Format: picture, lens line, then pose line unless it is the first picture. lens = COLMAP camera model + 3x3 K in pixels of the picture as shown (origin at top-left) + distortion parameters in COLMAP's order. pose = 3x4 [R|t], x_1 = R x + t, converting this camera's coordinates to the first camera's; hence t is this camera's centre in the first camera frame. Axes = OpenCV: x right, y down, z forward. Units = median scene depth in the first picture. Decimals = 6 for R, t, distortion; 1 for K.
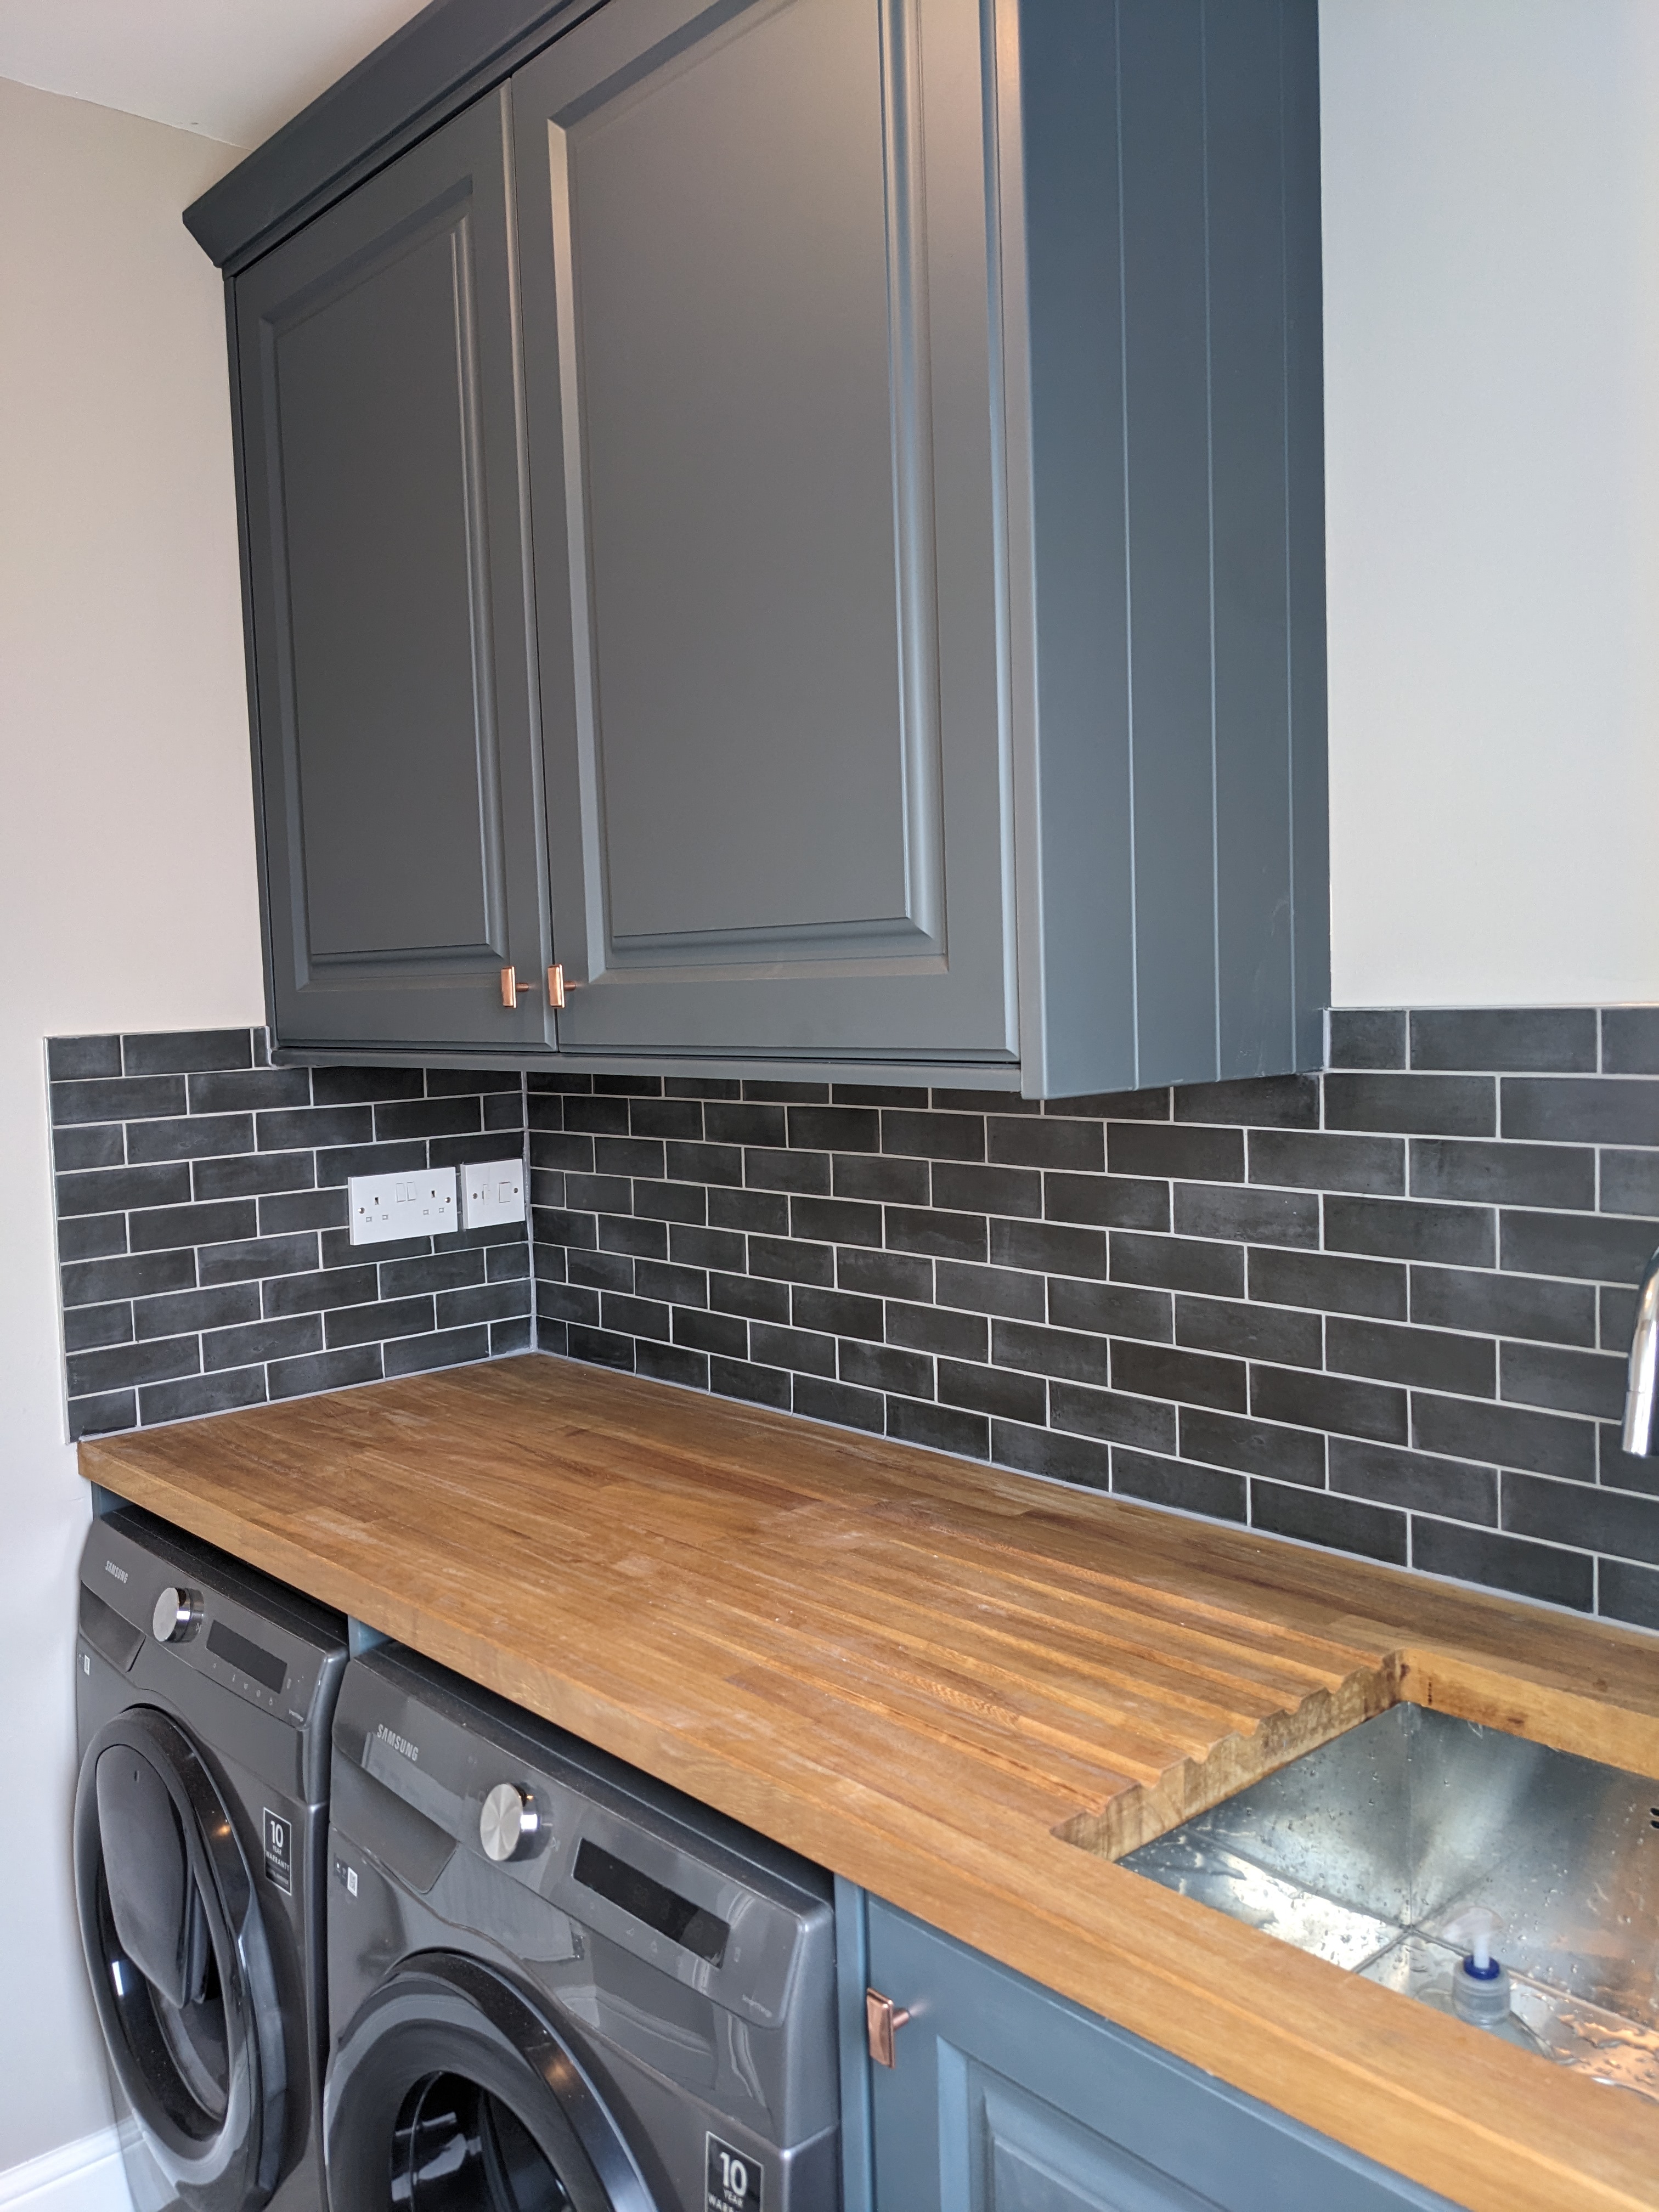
lens RADIAL K [[1743.5, 0, 824.5], [0, 1743.5, 1100.3], [0, 0, 1]] dist [0.079697, -0.122953]
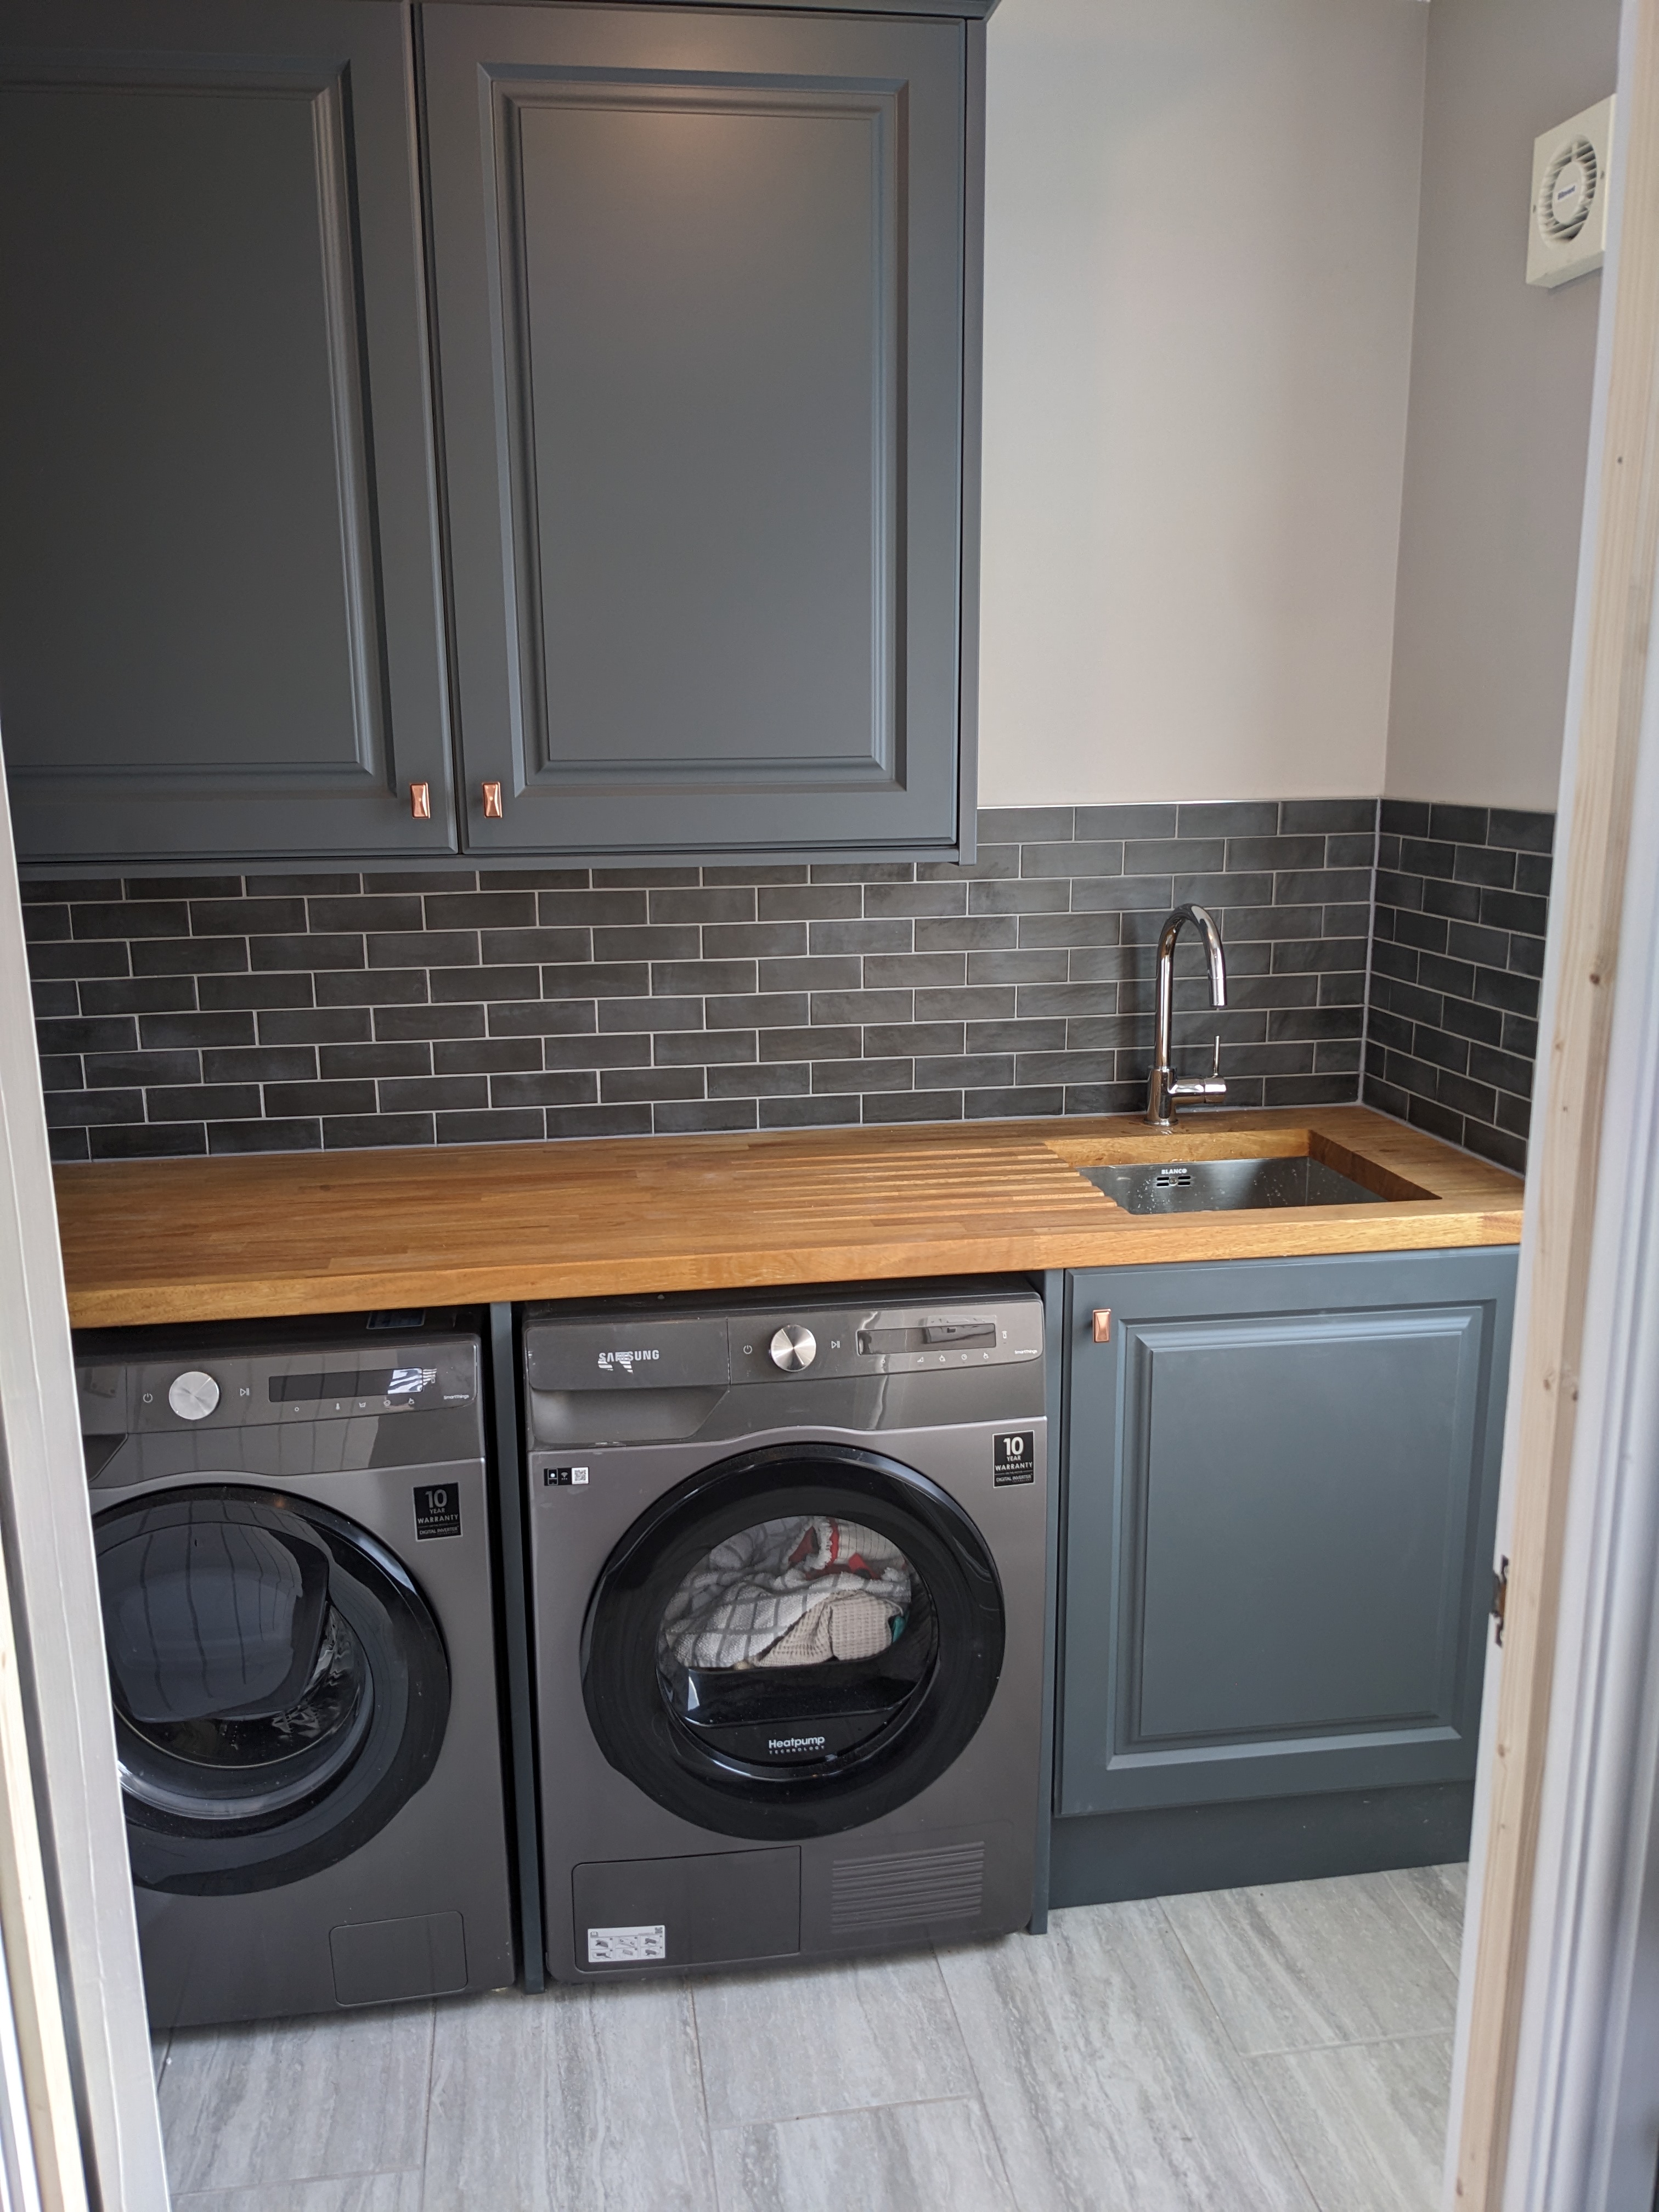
lens RADIAL K [[1743.5, 0, 824.5], [0, 1743.5, 1100.3], [0, 0, 1]] dist [0.079697, -0.122953]
pose [[0.549446, -0.149560, 0.822035, -1.018762], [0.052373, 0.988079, 0.144764, -0.020433], [-0.833886, -0.036488, 0.550729, 0.098939]]
